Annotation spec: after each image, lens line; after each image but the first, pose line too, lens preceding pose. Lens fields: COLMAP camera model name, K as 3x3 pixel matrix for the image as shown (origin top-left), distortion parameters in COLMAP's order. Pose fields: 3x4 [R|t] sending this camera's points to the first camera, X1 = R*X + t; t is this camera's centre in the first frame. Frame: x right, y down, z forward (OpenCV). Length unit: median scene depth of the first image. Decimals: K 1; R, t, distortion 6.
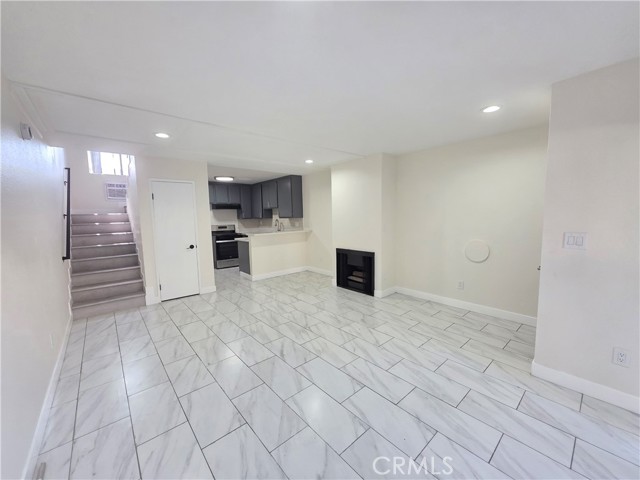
lens RADIAL K [[254.1, 0, 317.6], [0, 254.1, 239.0], [0, 0, 1]] dist [0.000847, 0.001041]
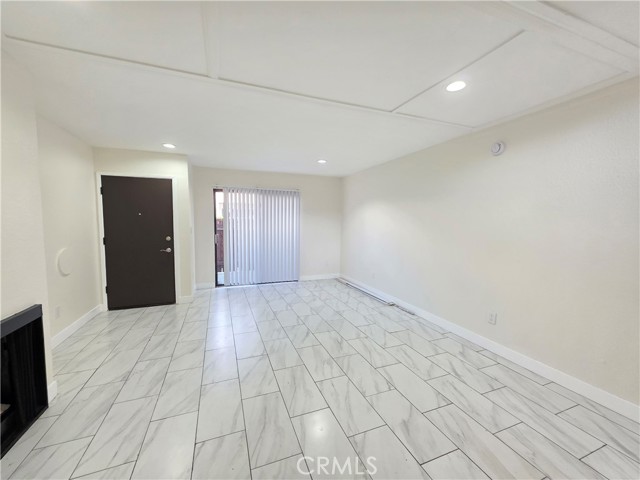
lens RADIAL K [[254.1, 0, 318.2], [0, 254.1, 240.5], [0, 0, 1]] dist [0.000847, 0.001041]
pose [[-0.942710, -0.015483, 0.333255, -0.425460], [0.040137, 0.986403, 0.159367, -0.120893], [-0.331191, 0.163613, -0.929270, 1.492635]]
